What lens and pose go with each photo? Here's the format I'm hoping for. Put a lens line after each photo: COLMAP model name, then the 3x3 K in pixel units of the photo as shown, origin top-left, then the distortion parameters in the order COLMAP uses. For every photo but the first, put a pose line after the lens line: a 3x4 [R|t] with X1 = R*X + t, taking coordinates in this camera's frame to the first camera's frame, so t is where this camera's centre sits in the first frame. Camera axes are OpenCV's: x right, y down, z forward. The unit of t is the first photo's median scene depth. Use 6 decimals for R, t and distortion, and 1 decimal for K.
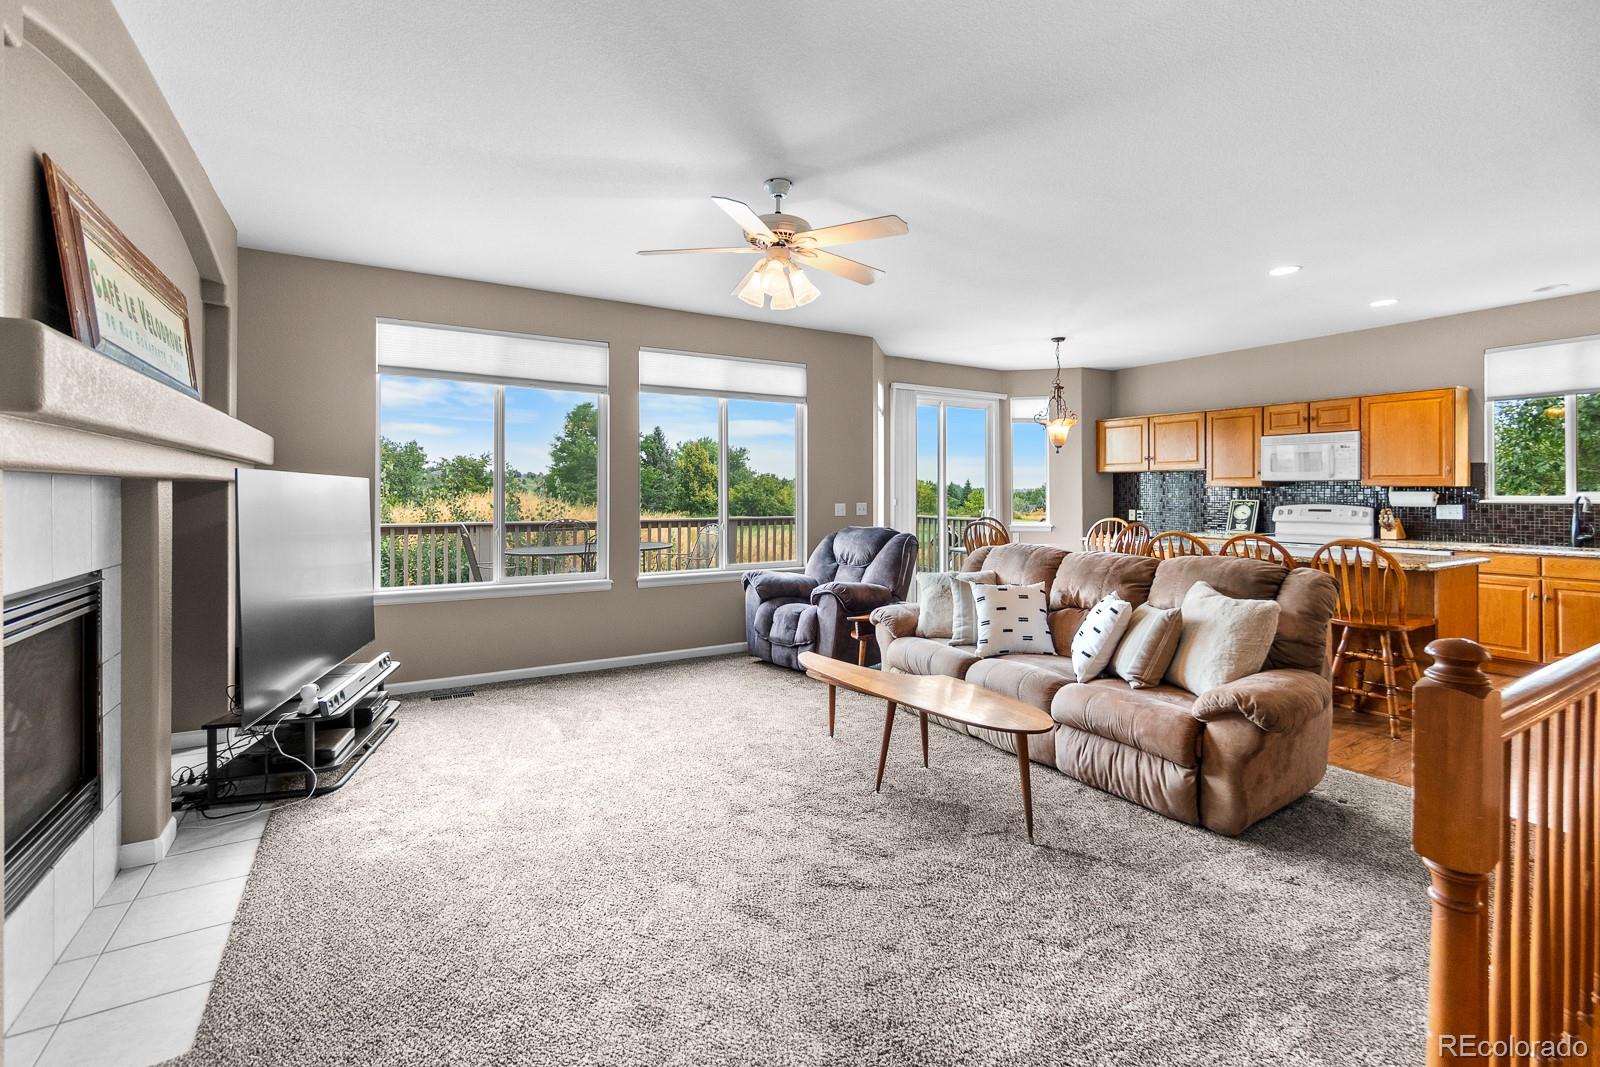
lens RADIAL K [[696.6, 0, 809.1], [0, 696.6, 490.7], [0, 0, 1]] dist [-0.007547, 0.001924]
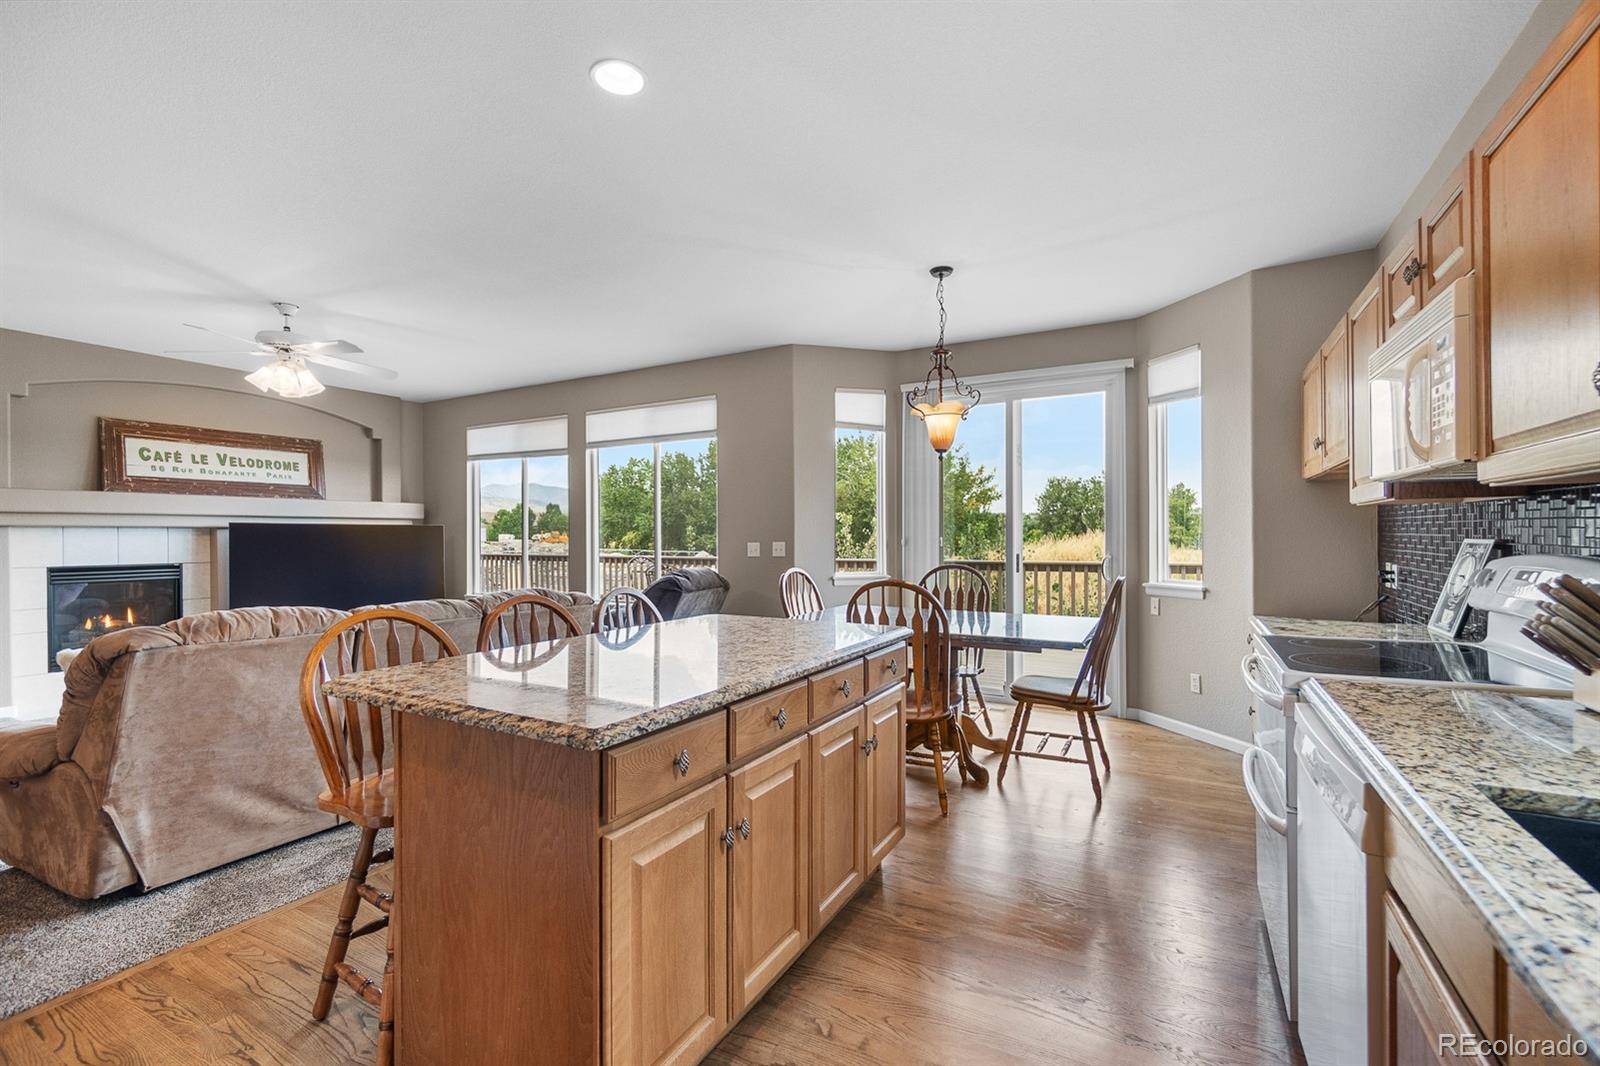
lens RADIAL K [[696.6, 0, 786.9], [0, 696.6, 536.5], [0, 0, 1]] dist [-0.007547, 0.001924]
pose [[0.488840, -0.002399, -0.872370, 0.901958], [0.007876, 0.999968, 0.001663, 0.010464], [0.872338, -0.007684, 0.488843, 0.645262]]
